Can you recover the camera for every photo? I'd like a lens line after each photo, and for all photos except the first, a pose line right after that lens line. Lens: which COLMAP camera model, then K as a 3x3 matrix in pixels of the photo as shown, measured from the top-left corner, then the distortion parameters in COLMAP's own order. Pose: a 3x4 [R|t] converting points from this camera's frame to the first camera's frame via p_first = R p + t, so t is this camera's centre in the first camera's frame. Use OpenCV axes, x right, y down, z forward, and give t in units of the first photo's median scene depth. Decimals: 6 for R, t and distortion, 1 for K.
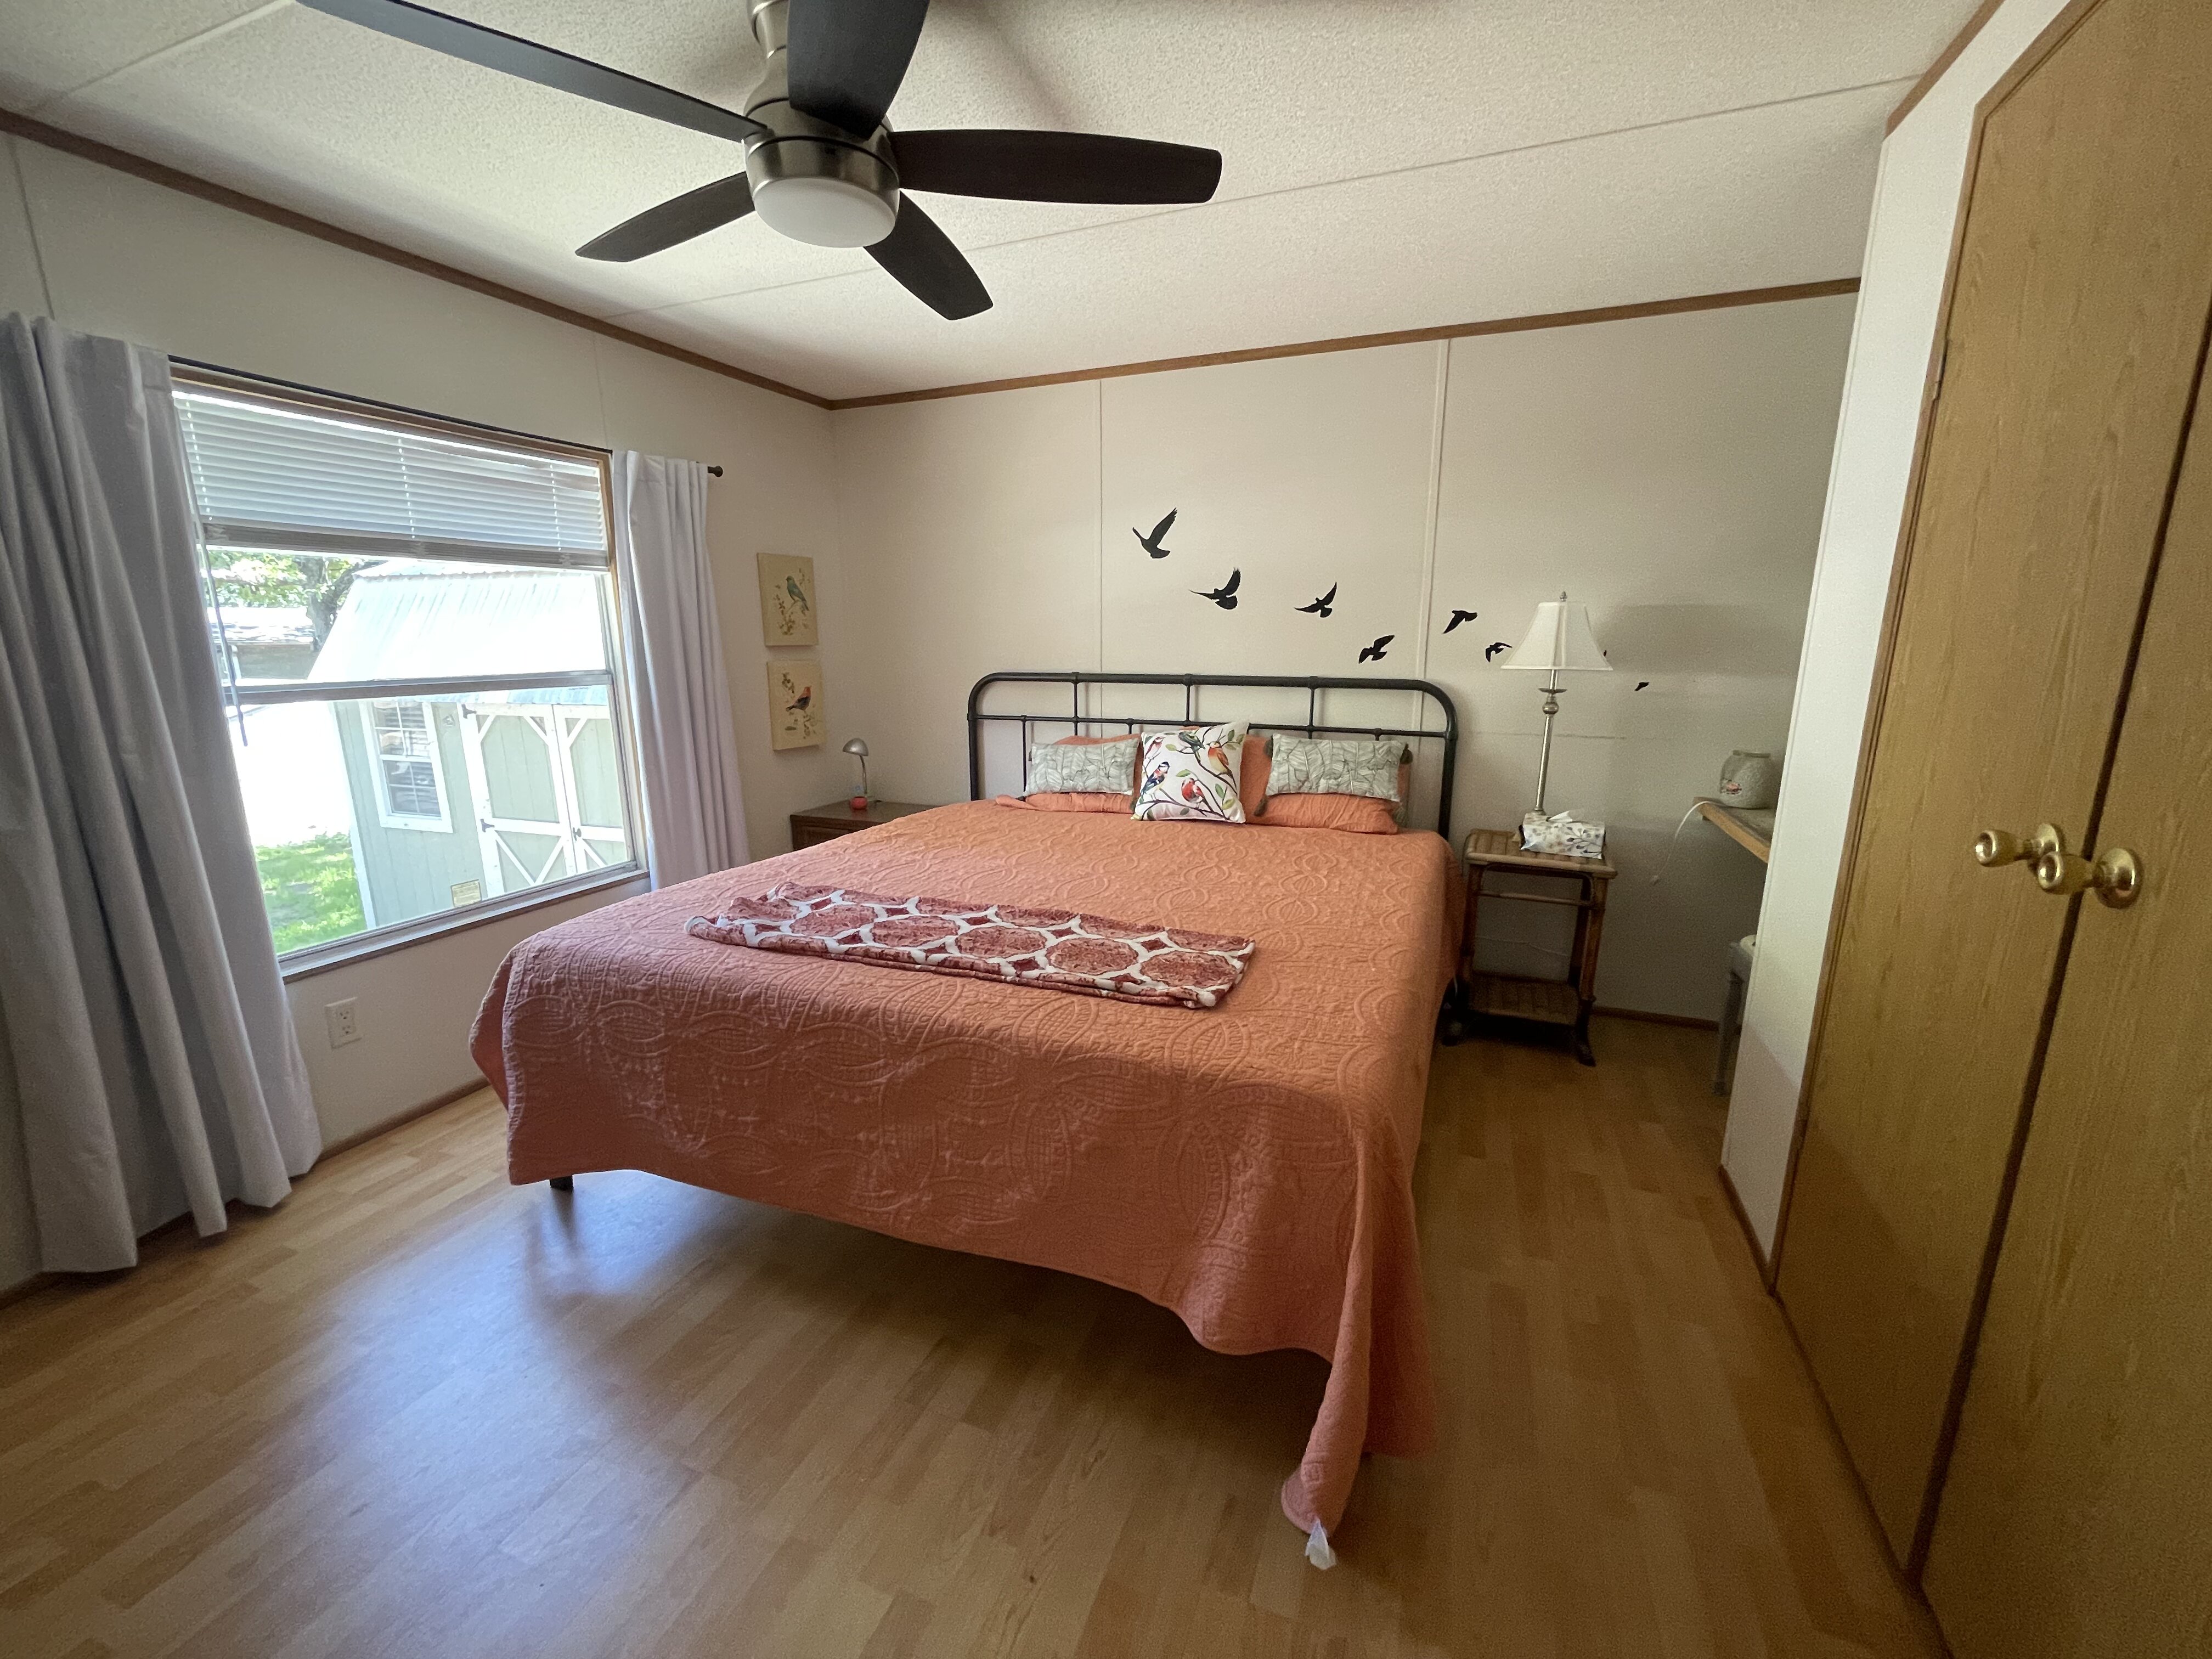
lens RADIAL K [[897.7, 0, 1106.8], [0, 897.7, 825.8], [0, 0, 1]] dist [-0.001626, -0.000188]
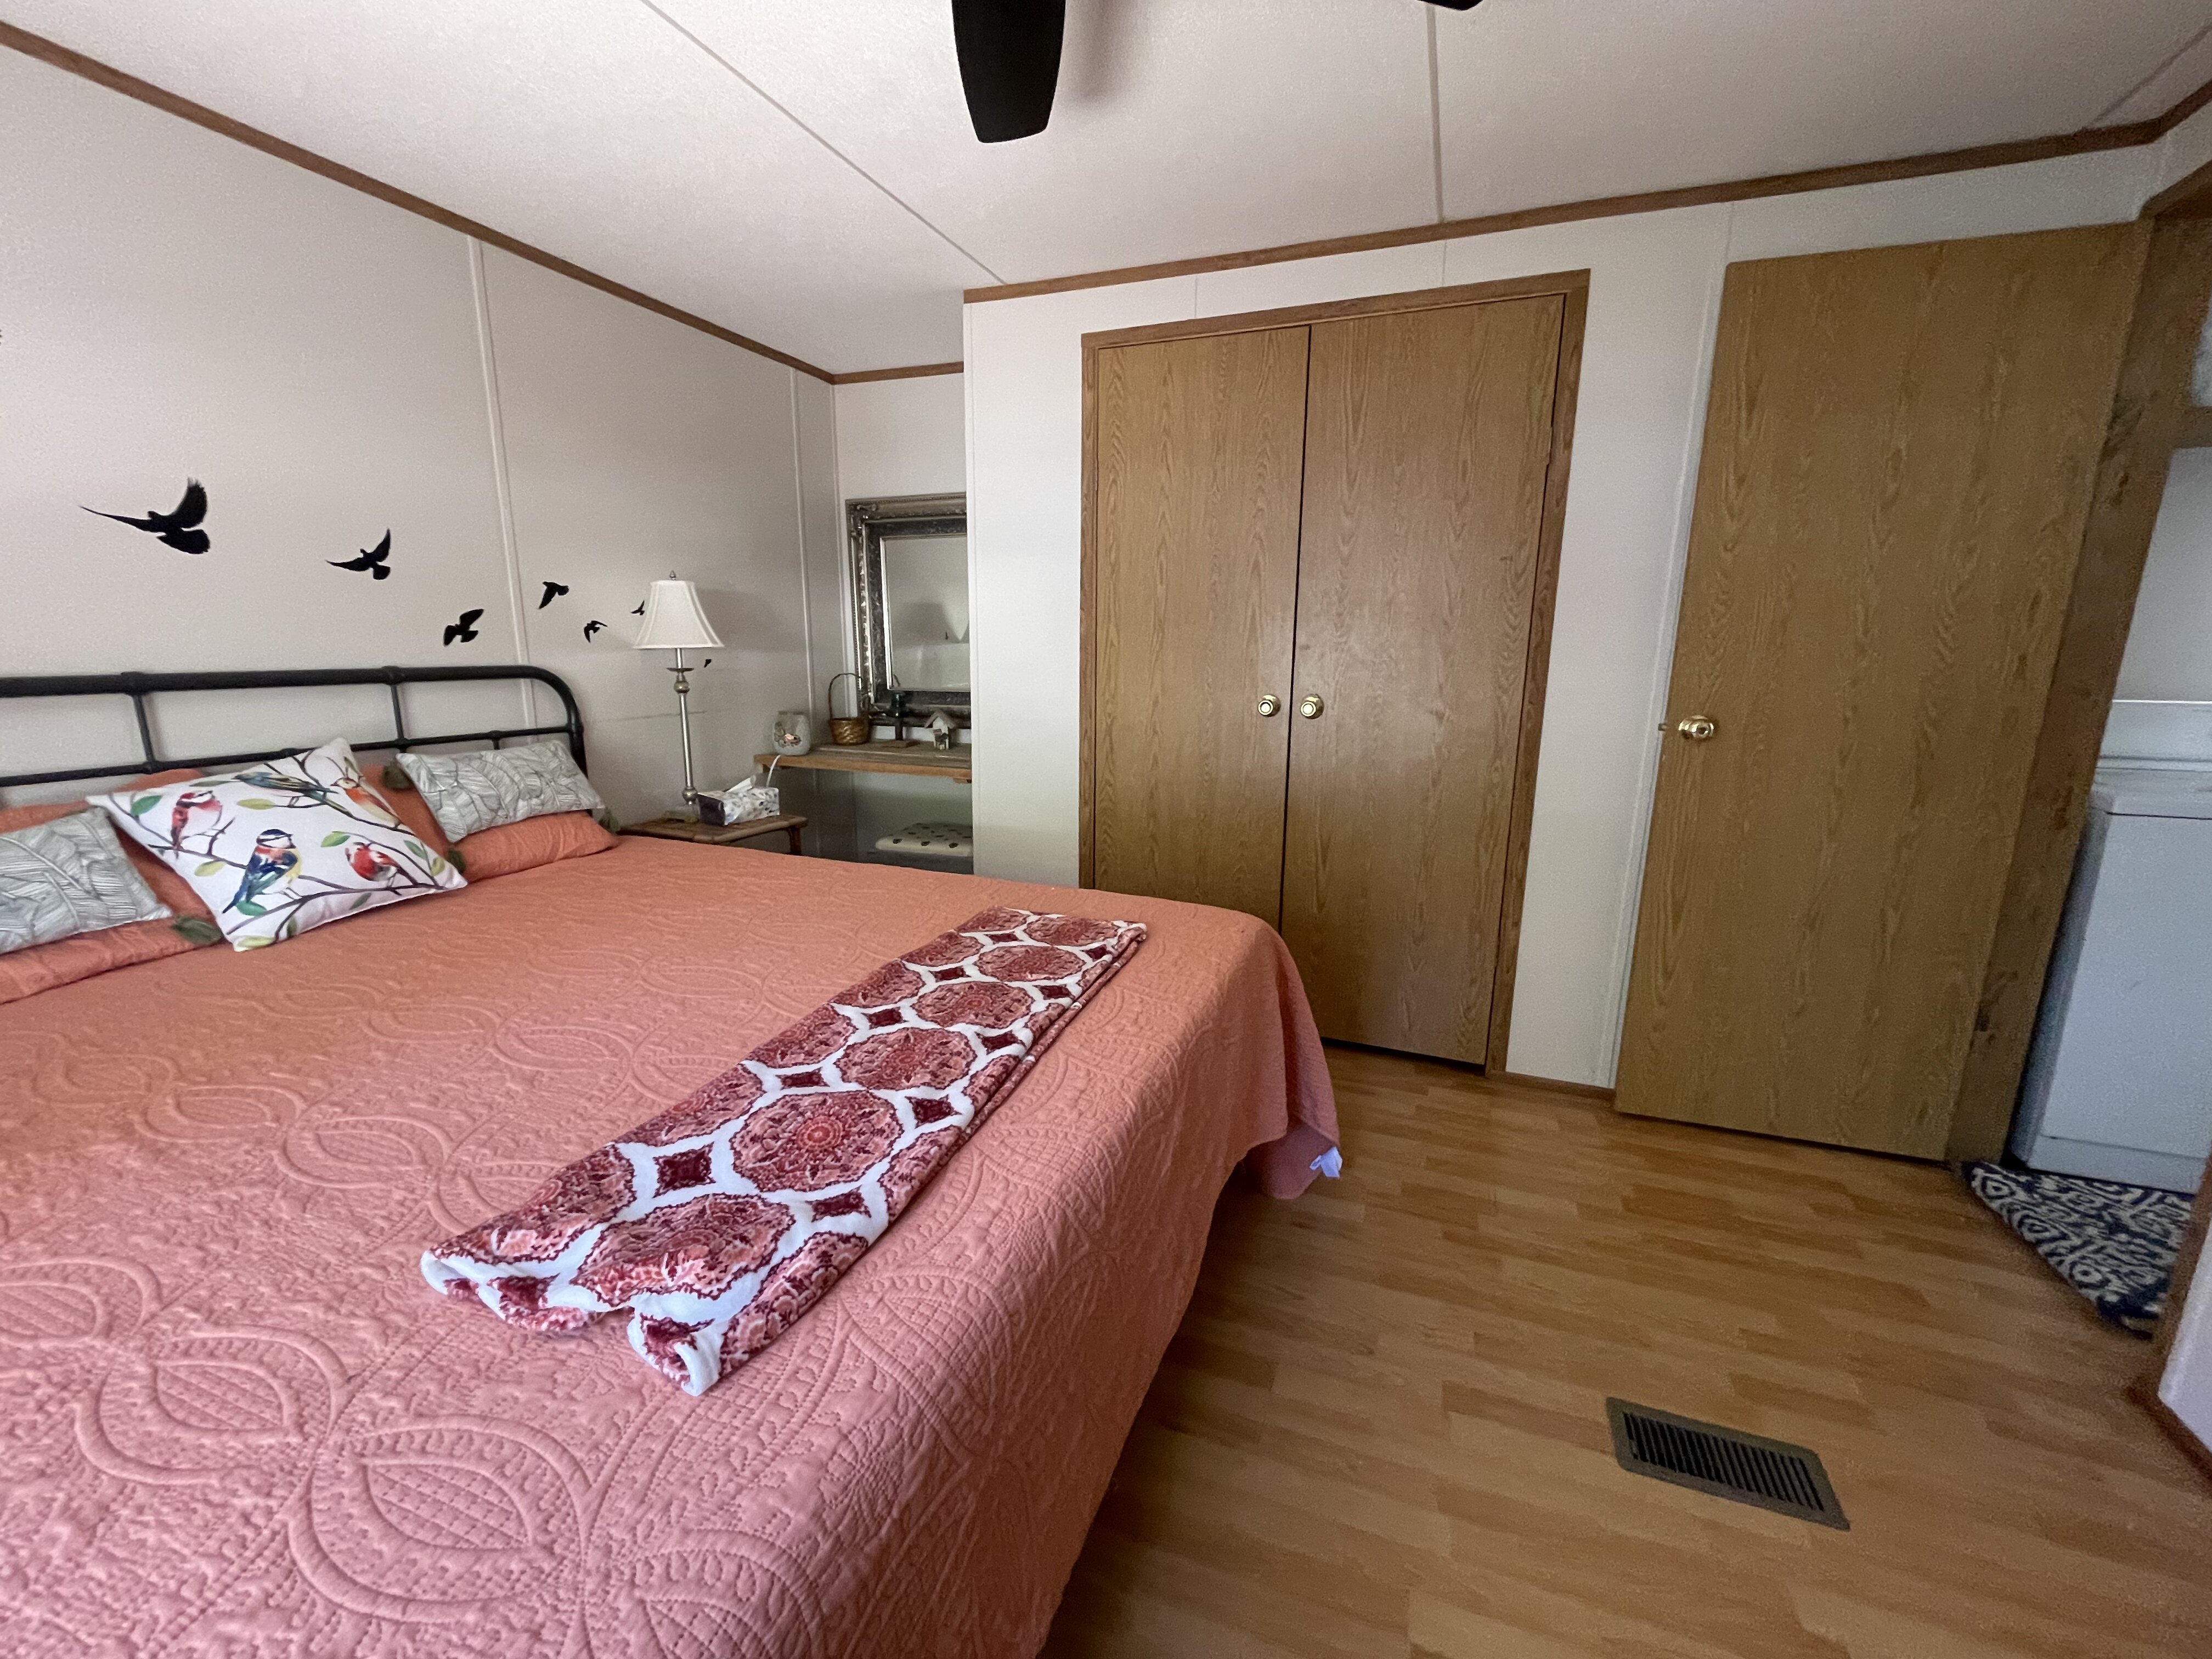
lens RADIAL K [[897.7, 0, 1106.8], [0, 897.7, 825.8], [0, 0, 1]] dist [-0.001626, -0.000188]
pose [[-0.016200, -0.206000, 0.978418, -0.497453], [0.198541, 0.958398, 0.205072, -0.088176], [-0.979959, 0.197578, 0.025373, 0.507484]]
